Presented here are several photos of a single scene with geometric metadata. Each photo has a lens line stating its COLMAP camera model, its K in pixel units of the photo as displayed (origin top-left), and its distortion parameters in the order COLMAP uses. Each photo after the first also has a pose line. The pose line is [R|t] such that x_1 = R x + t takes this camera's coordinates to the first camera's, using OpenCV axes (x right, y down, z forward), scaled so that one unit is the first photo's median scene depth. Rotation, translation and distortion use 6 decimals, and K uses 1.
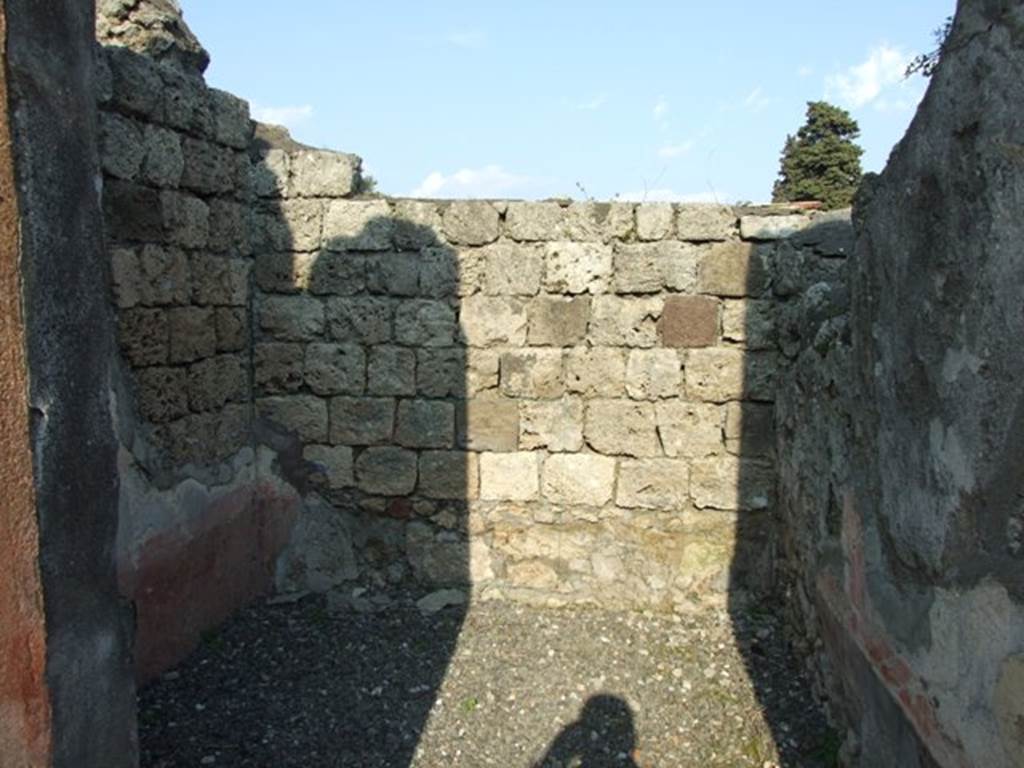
lens RADIAL K [[815.6, 0, 492.7], [0, 815.6, 373.5], [0, 0, 1]] dist [-0.056148, 0.052299]
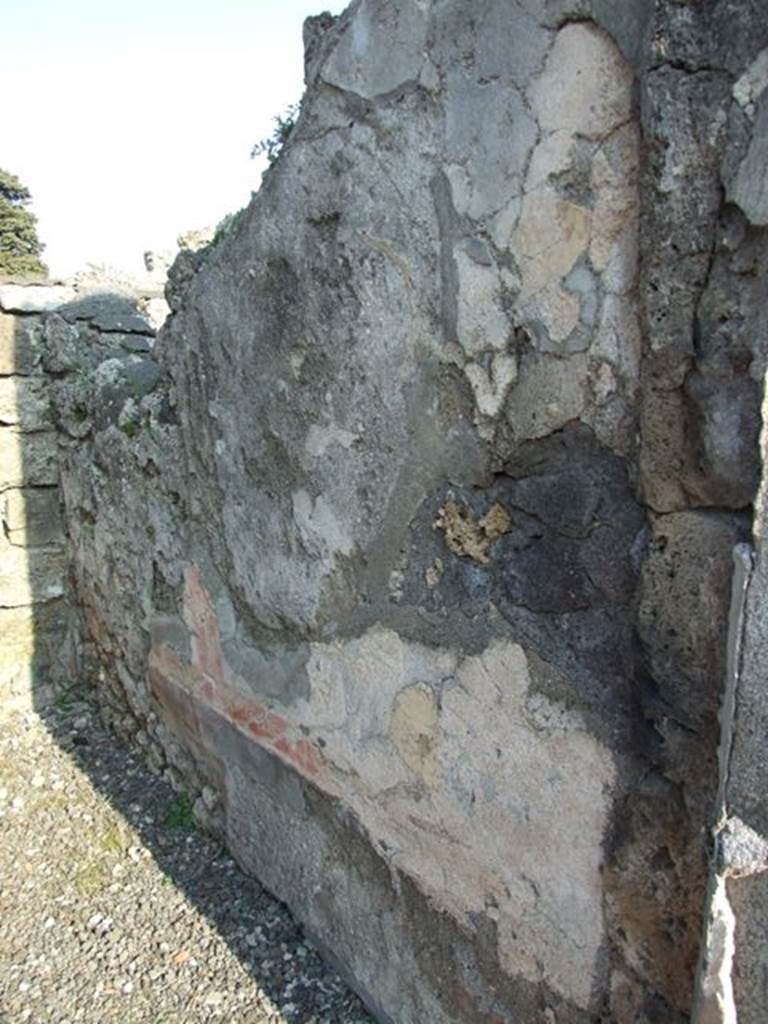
lens RADIAL K [[815.6, 0, 334.4], [0, 815.6, 506.8], [0, 0, 1]] dist [-0.056148, 0.052299]
pose [[0.714006, -0.139688, 0.686063, -0.134263], [0.085283, 0.989950, 0.112805, -0.033365], [-0.694926, -0.022033, 0.718744, 0.153315]]
